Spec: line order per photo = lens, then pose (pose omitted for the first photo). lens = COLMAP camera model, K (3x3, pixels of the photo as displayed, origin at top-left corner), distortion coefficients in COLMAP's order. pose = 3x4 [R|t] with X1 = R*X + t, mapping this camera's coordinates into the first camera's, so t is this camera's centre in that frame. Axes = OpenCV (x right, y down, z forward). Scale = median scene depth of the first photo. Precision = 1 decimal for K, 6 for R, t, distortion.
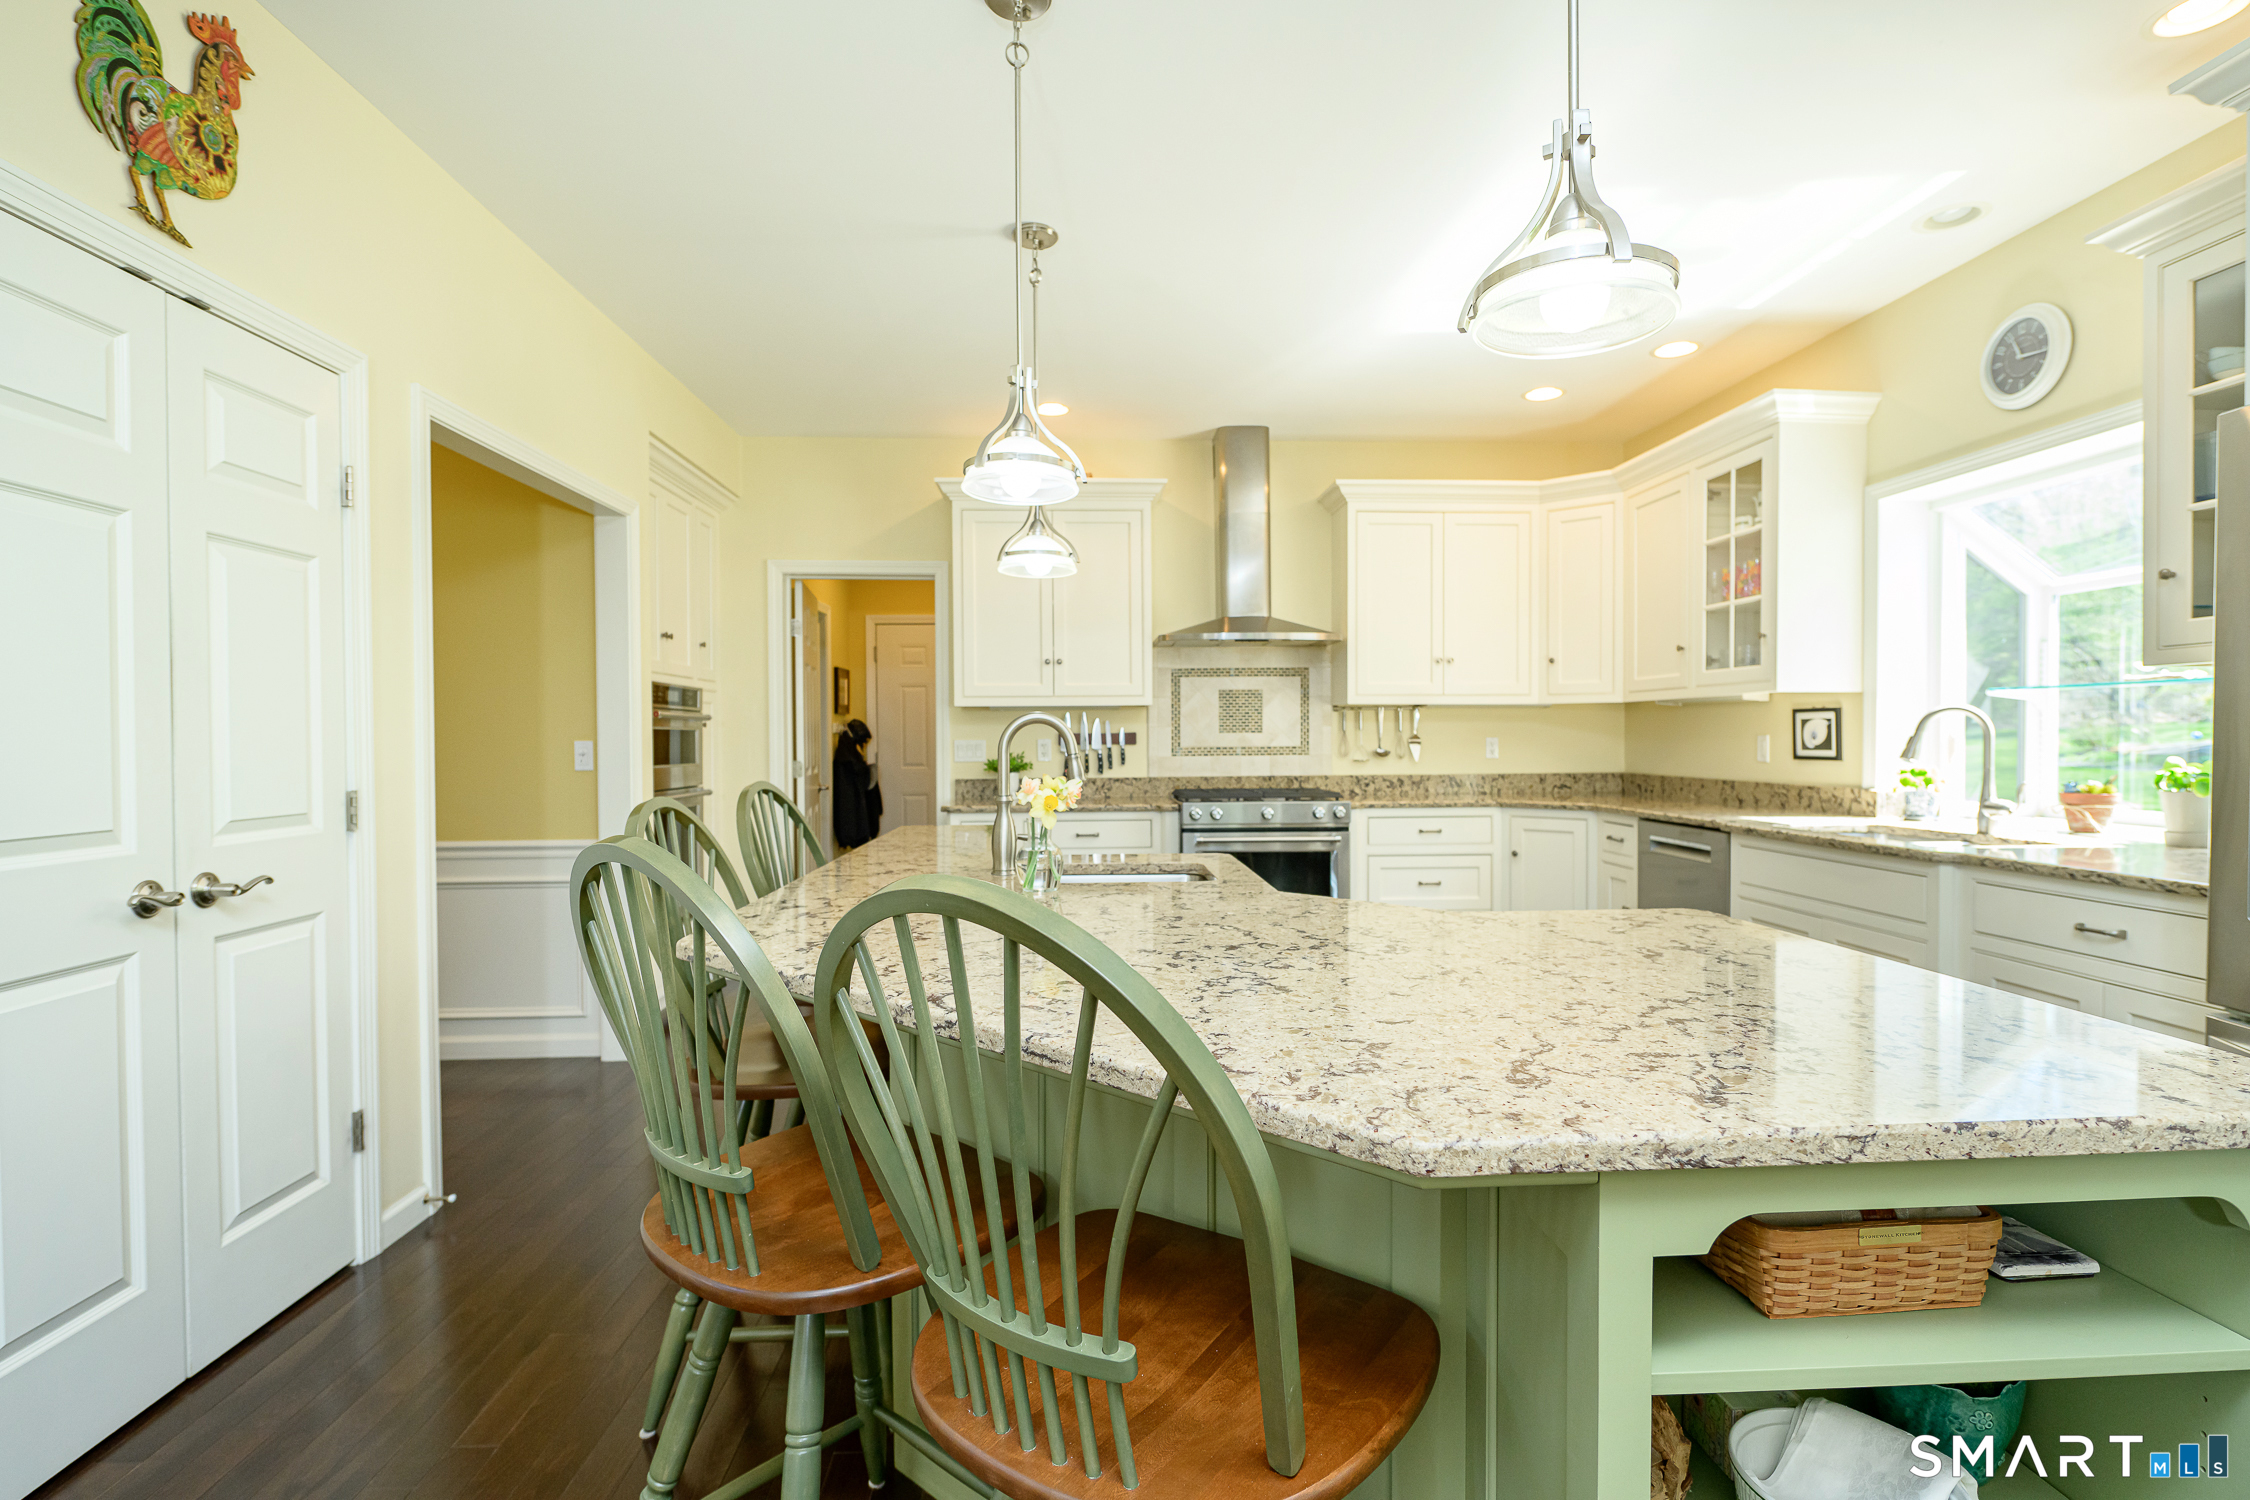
lens RADIAL K [[1069.9, 0, 1136.3], [0, 1069.9, 754.6], [0, 0, 1]] dist [-0.008981, 0.000151]
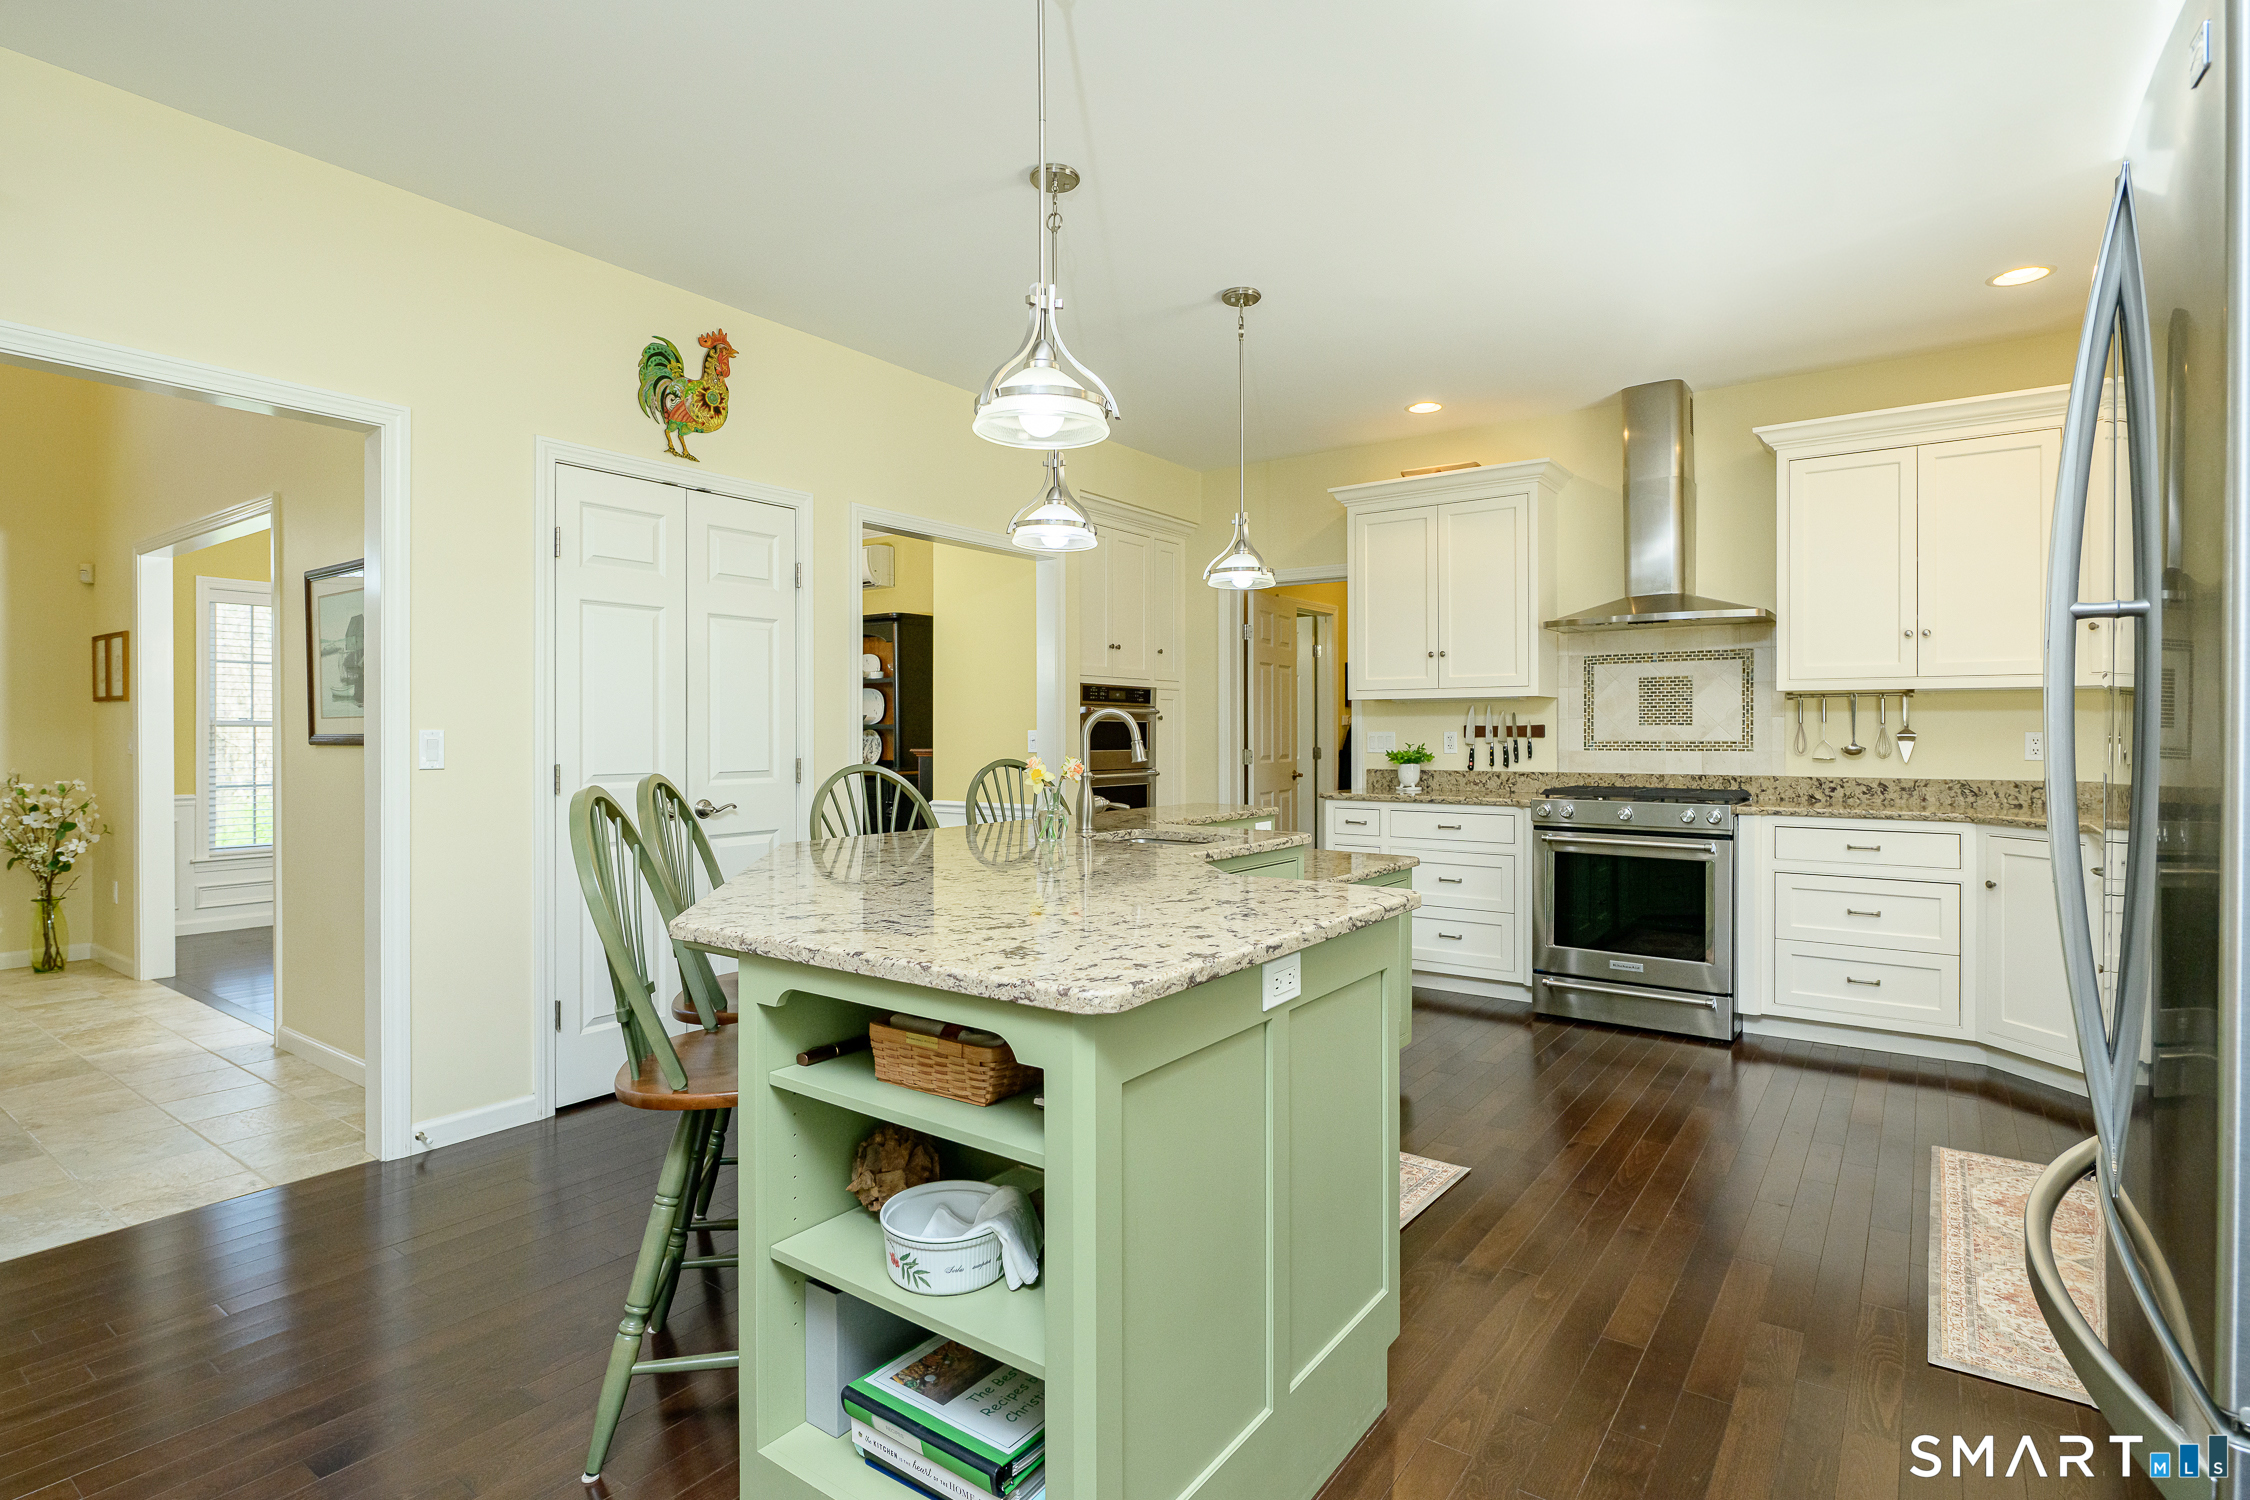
lens RADIAL K [[1108.3, 0, 1071.4], [0, 1108.3, 732.9], [0, 0, 1]] dist [-0.006902, -0.000296]
pose [[0.764396, 0.006254, -0.644717, 0.395881], [-0.015113, 0.999852, -0.008220, 0.001164], [0.644570, 0.016027, 0.764377, -0.024629]]
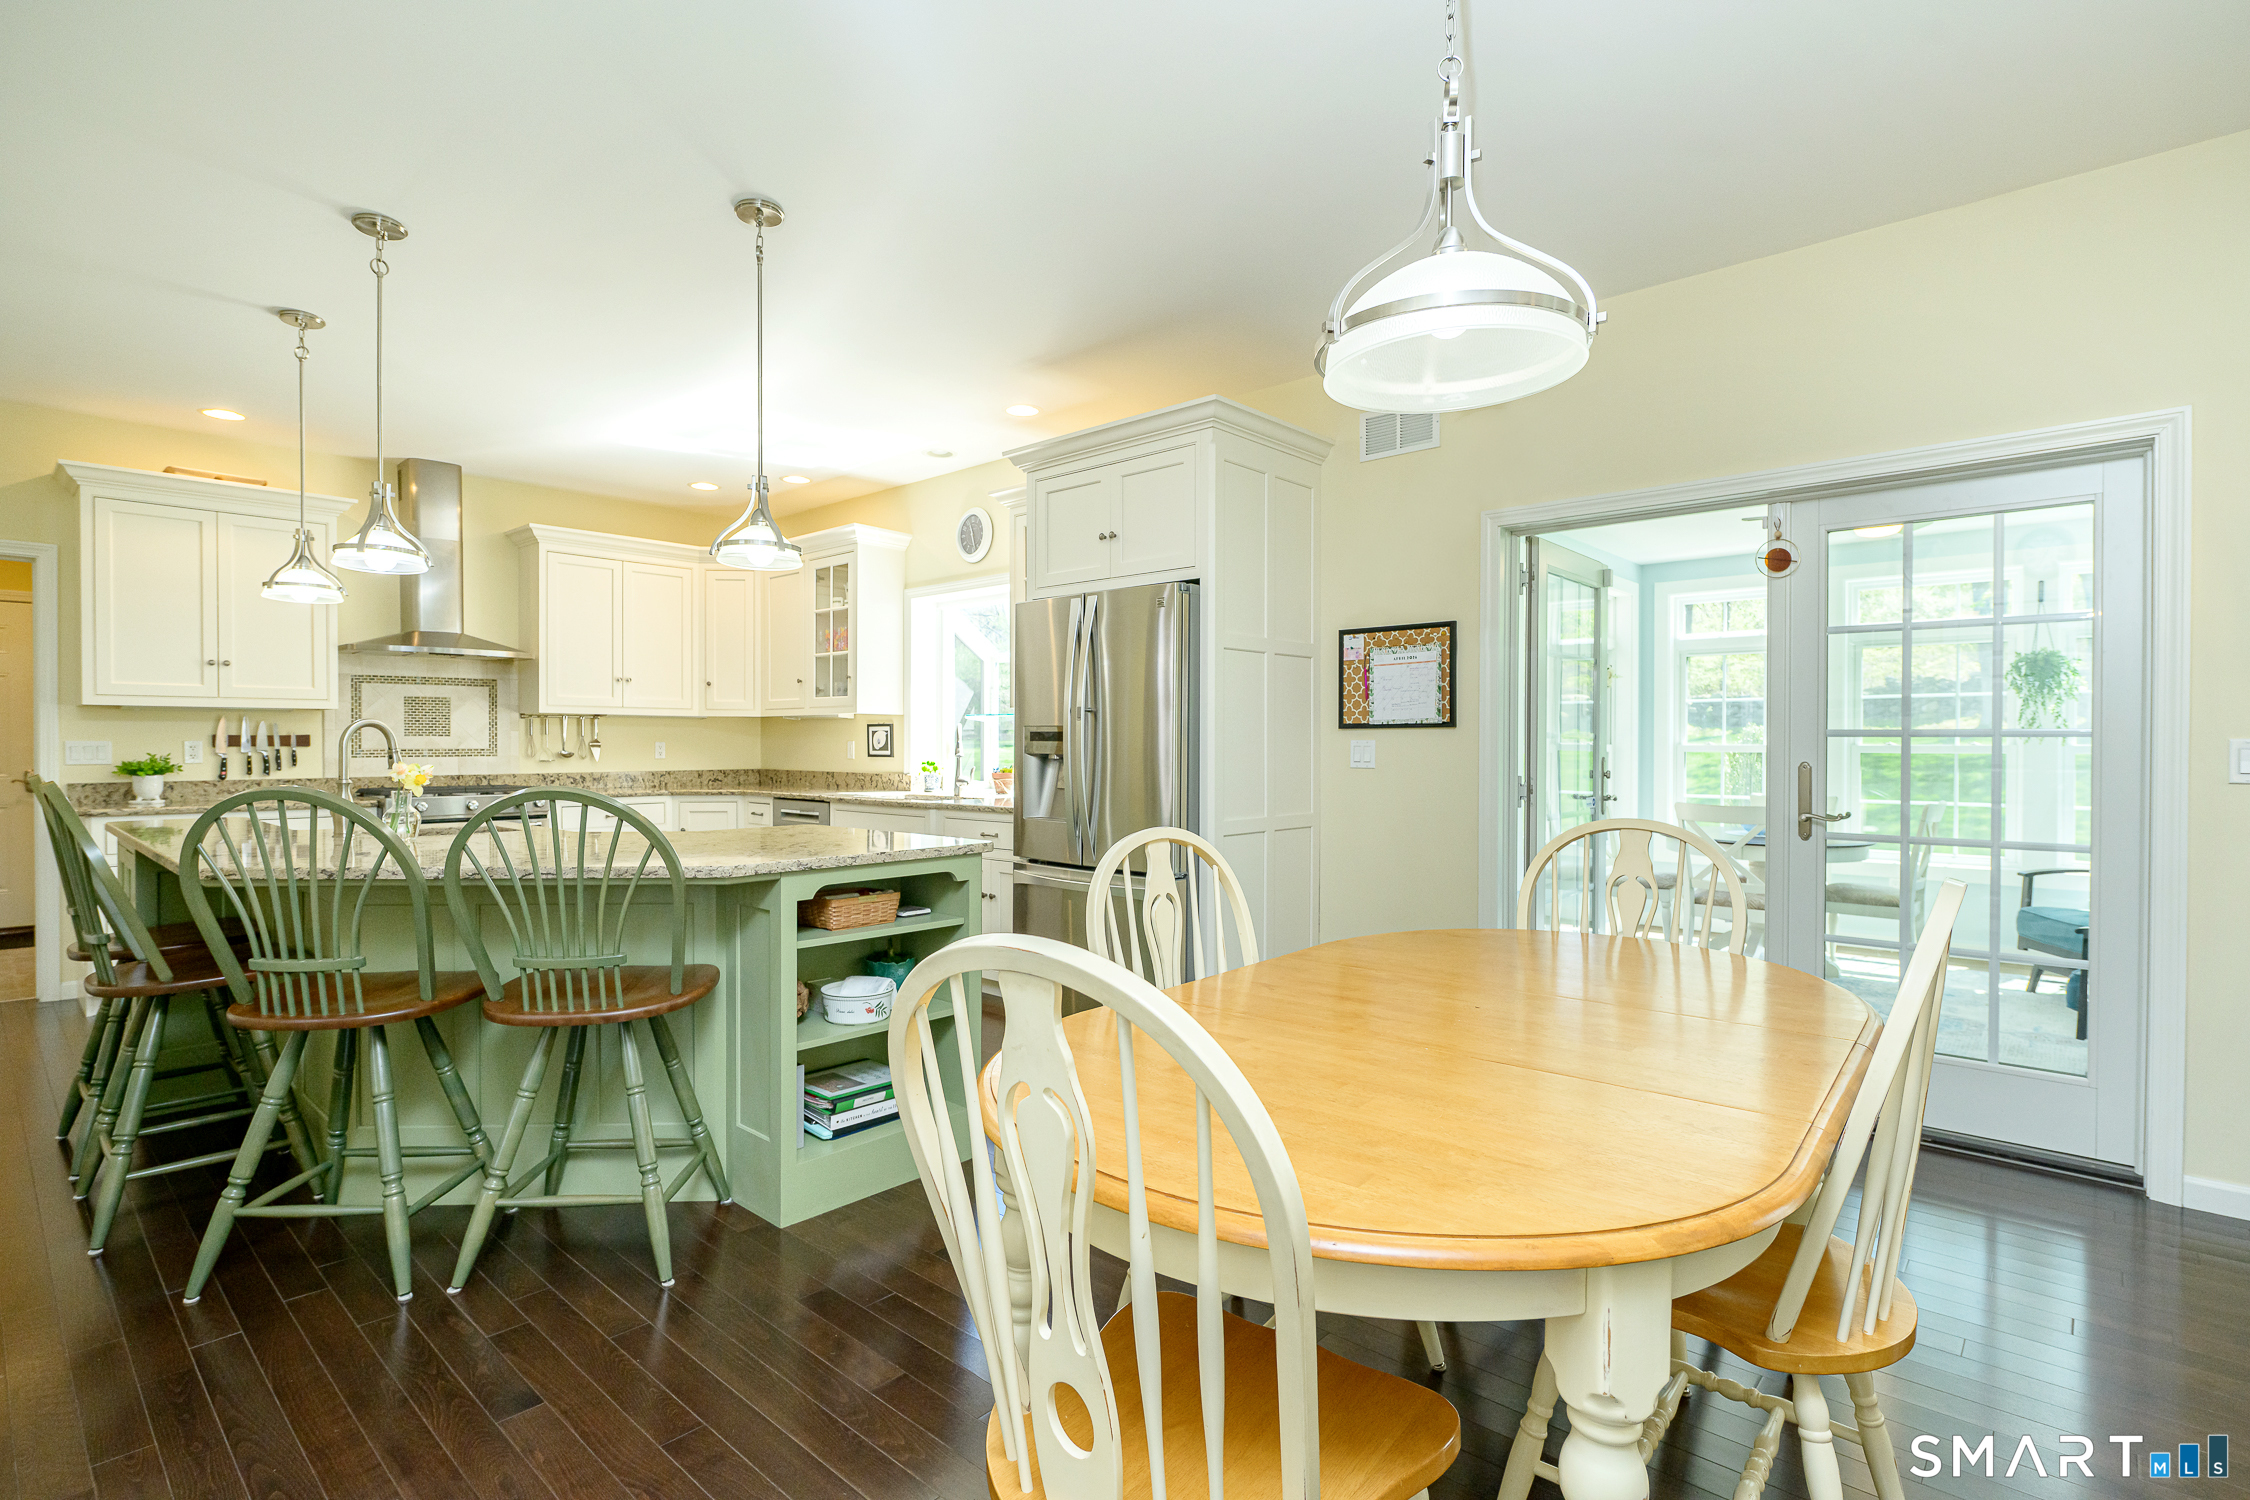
lens RADIAL K [[1069.9, 0, 1115.3], [0, 1069.9, 754.8], [0, 0, 1]] dist [-0.008981, 0.000151]
pose [[0.724164, -0.001333, 0.689626, -0.184896], [0.006963, 0.999961, -0.005379, 0.011956], [-0.689592, 0.008697, 0.724146, -0.354503]]
